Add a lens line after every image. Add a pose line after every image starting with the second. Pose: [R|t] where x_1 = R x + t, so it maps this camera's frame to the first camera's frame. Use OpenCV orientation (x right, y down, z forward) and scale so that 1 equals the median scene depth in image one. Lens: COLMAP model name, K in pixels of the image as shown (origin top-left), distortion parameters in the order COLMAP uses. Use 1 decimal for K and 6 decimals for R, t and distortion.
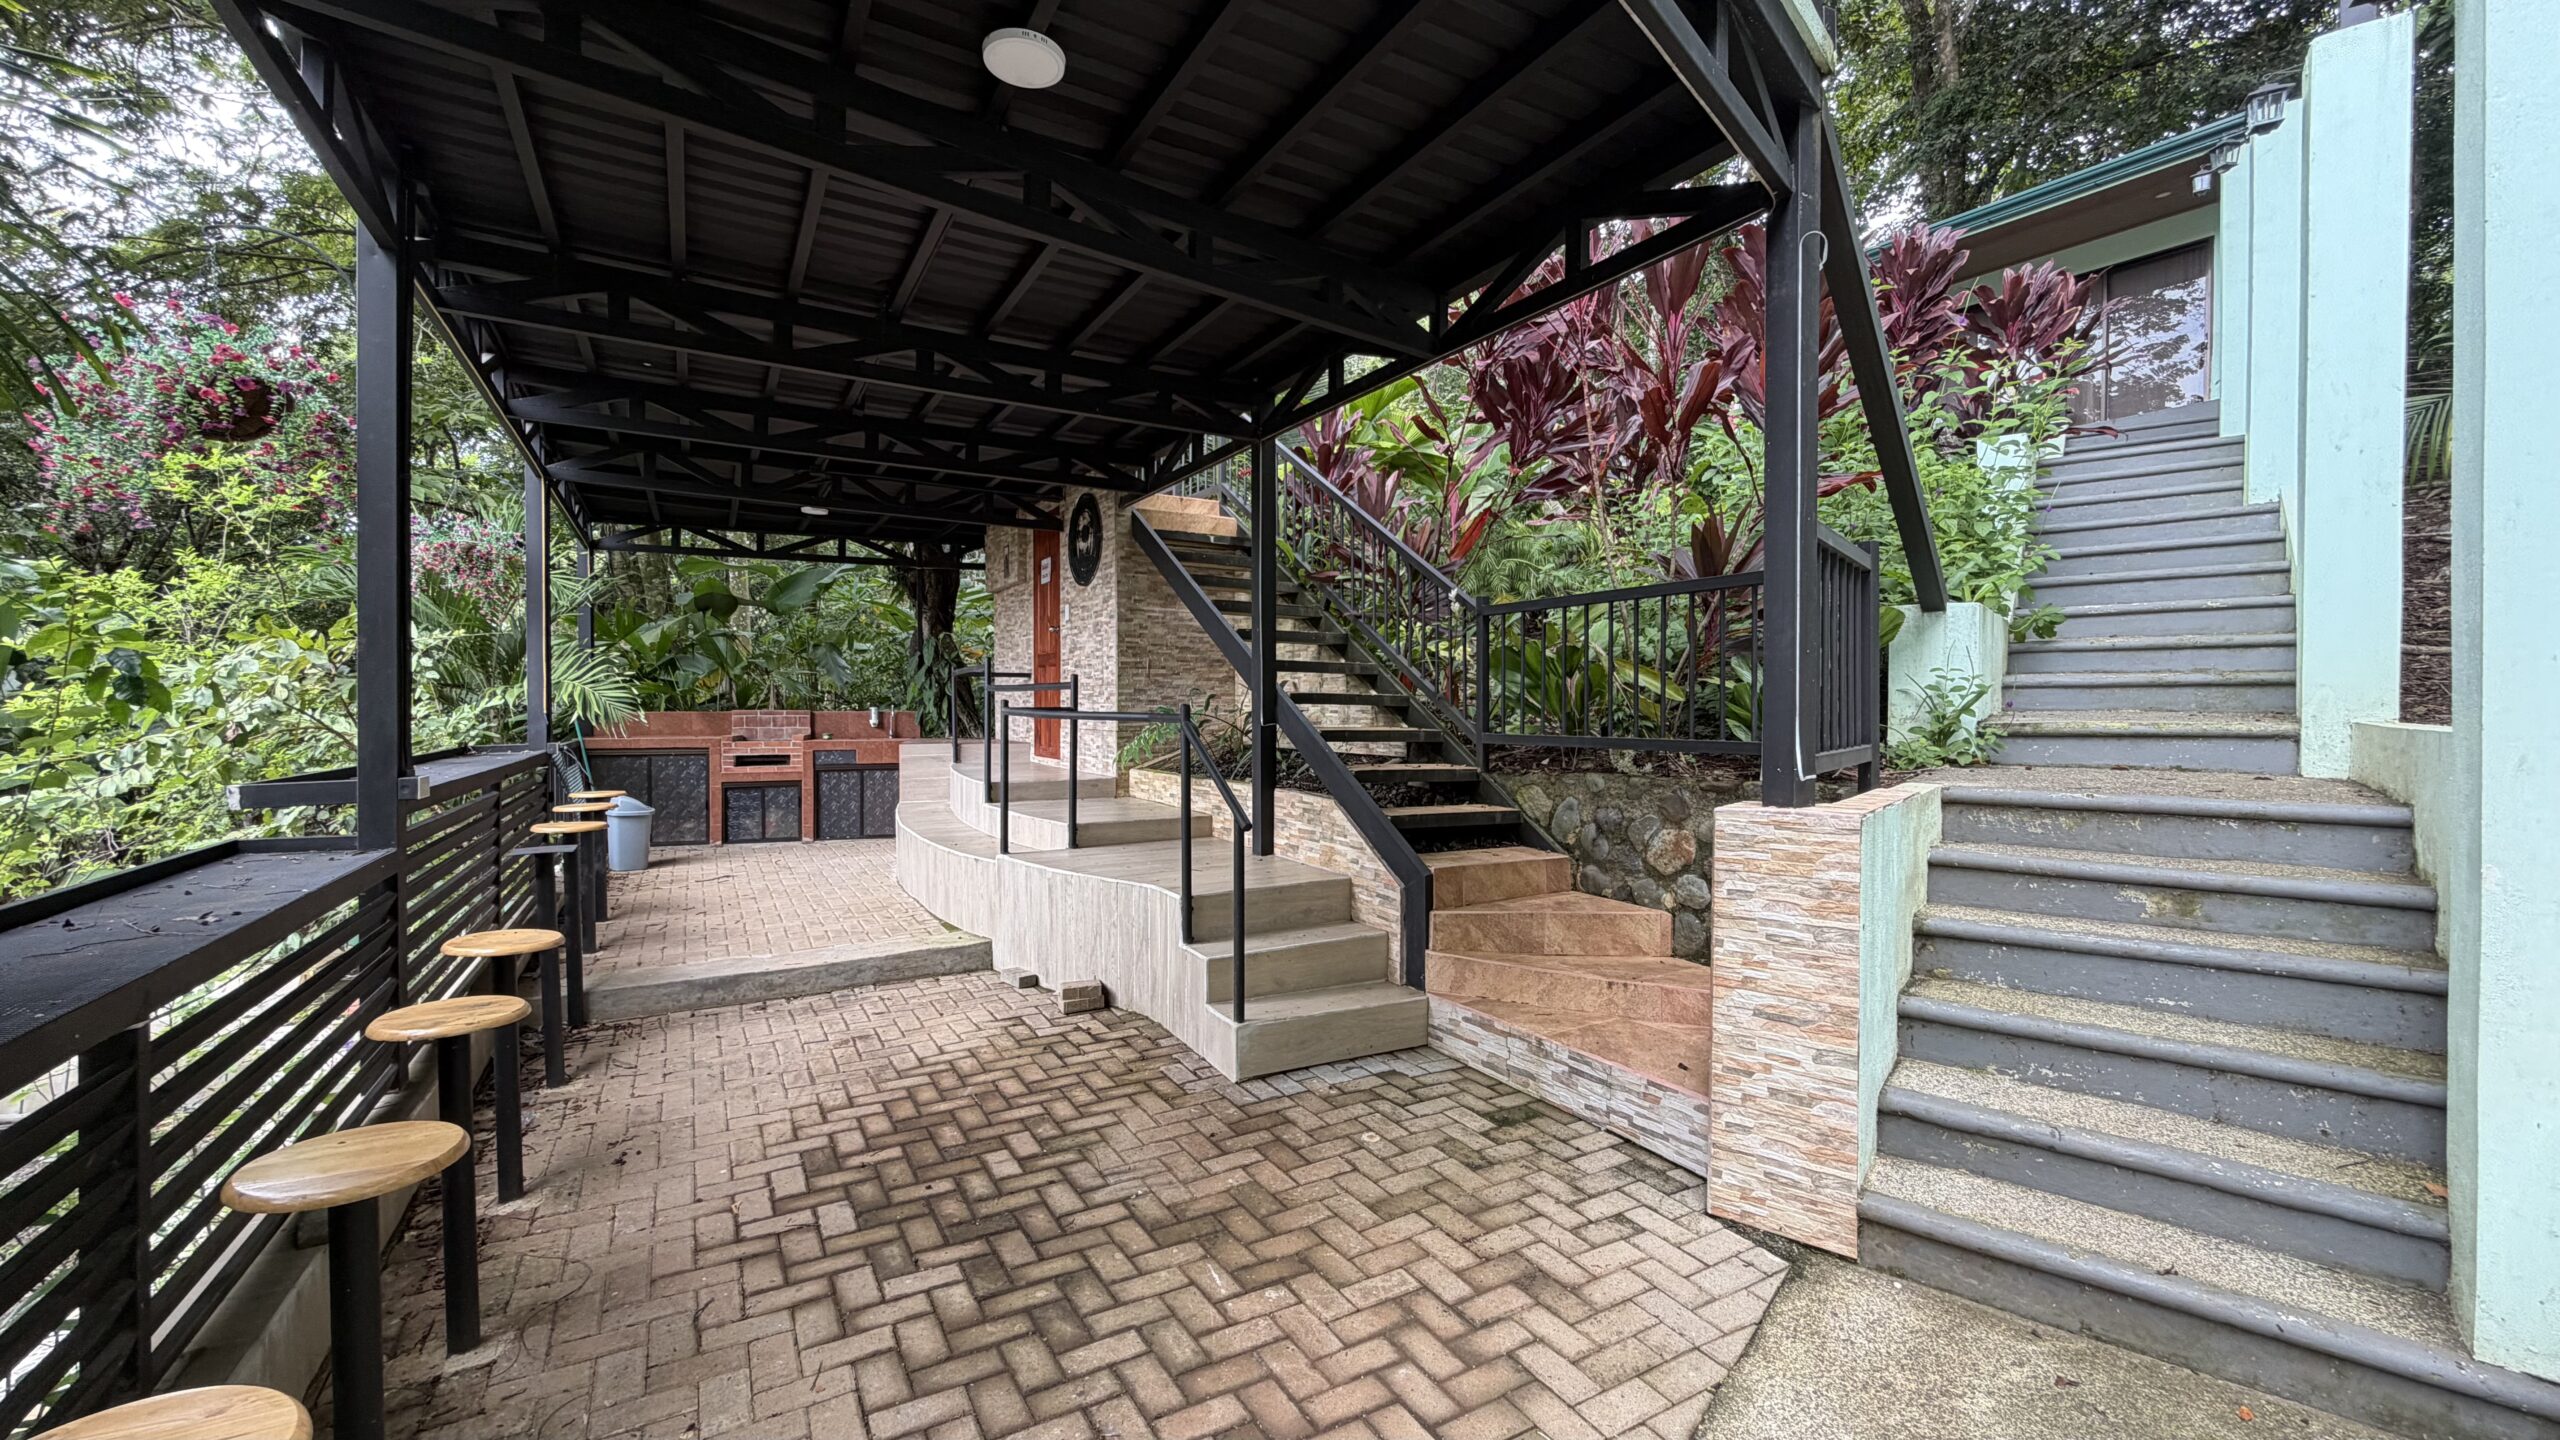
lens RADIAL K [[1016.5, 0, 1280.0], [0, 1016.5, 720.0], [0, 0, 1]] dist [0.000045, 0.000089]
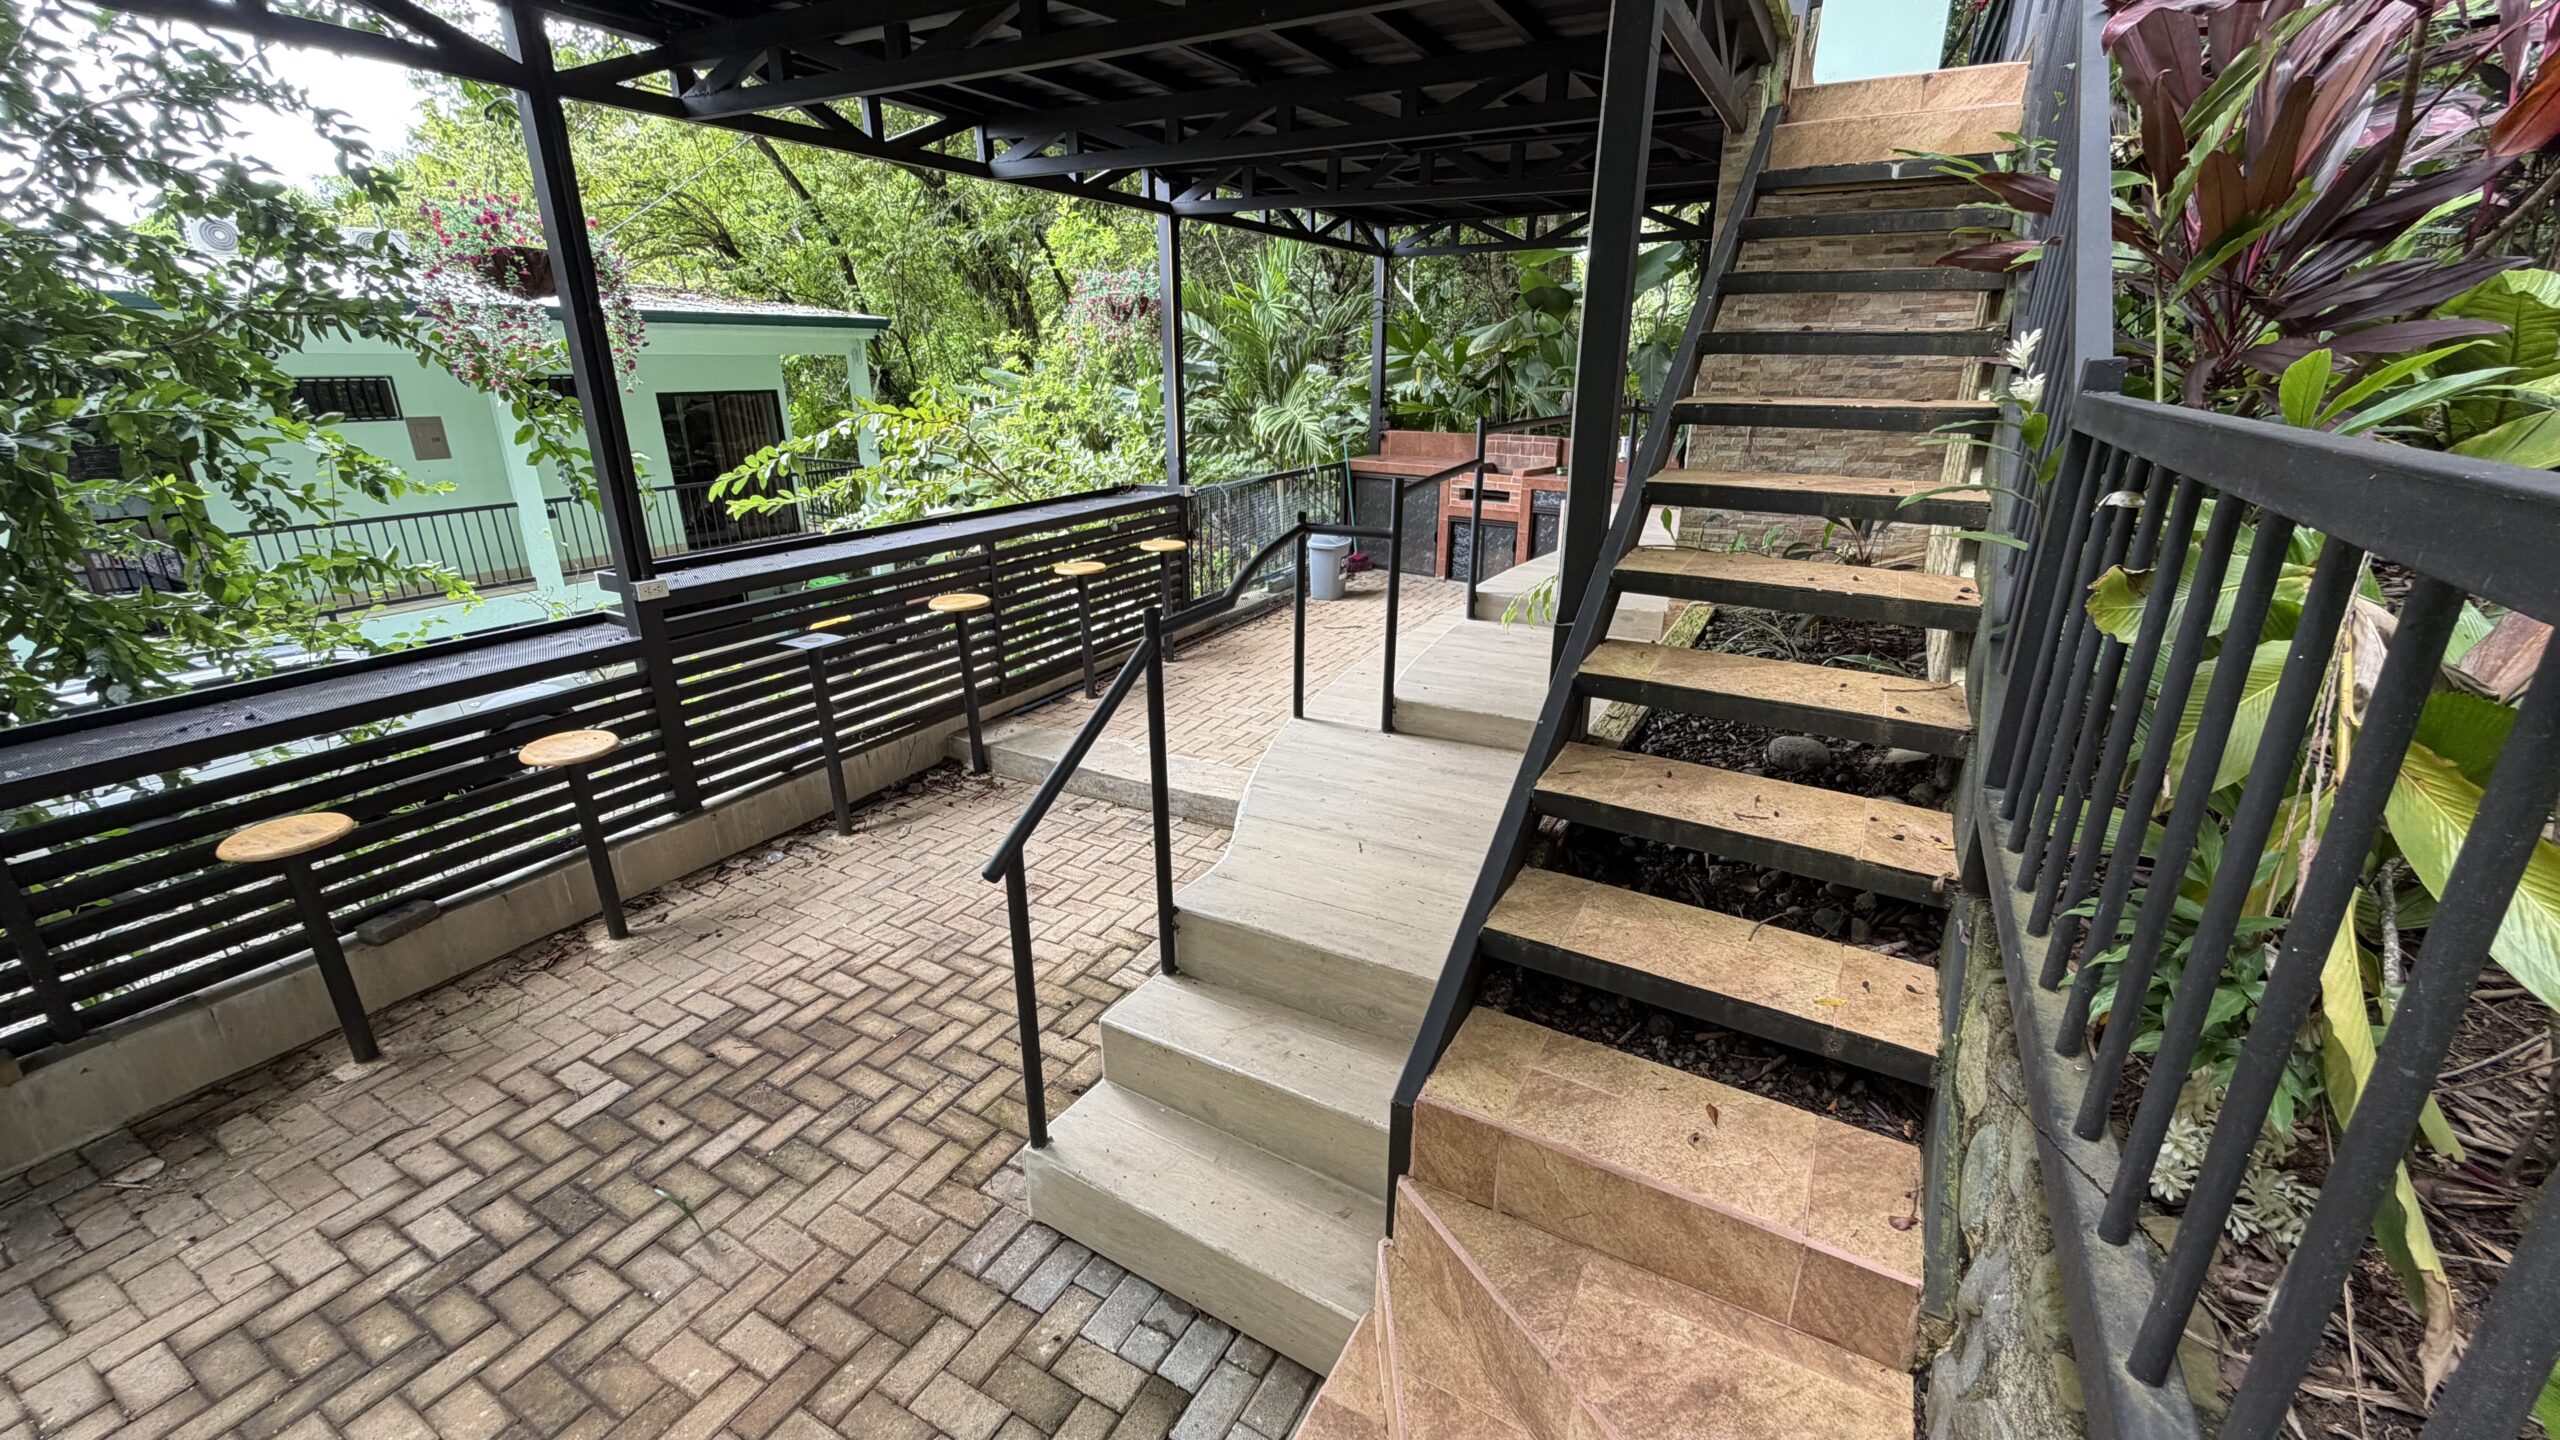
lens RADIAL K [[1016.5, 0, 1280.0], [0, 1016.5, 720.0], [0, 0, 1]] dist [0.000045, 0.000089]
pose [[0.503612, 0.285899, -0.815253, 0.531471], [-0.005782, 0.944750, 0.327741, -0.179707], [0.863911, -0.160340, 0.477440, 0.971556]]
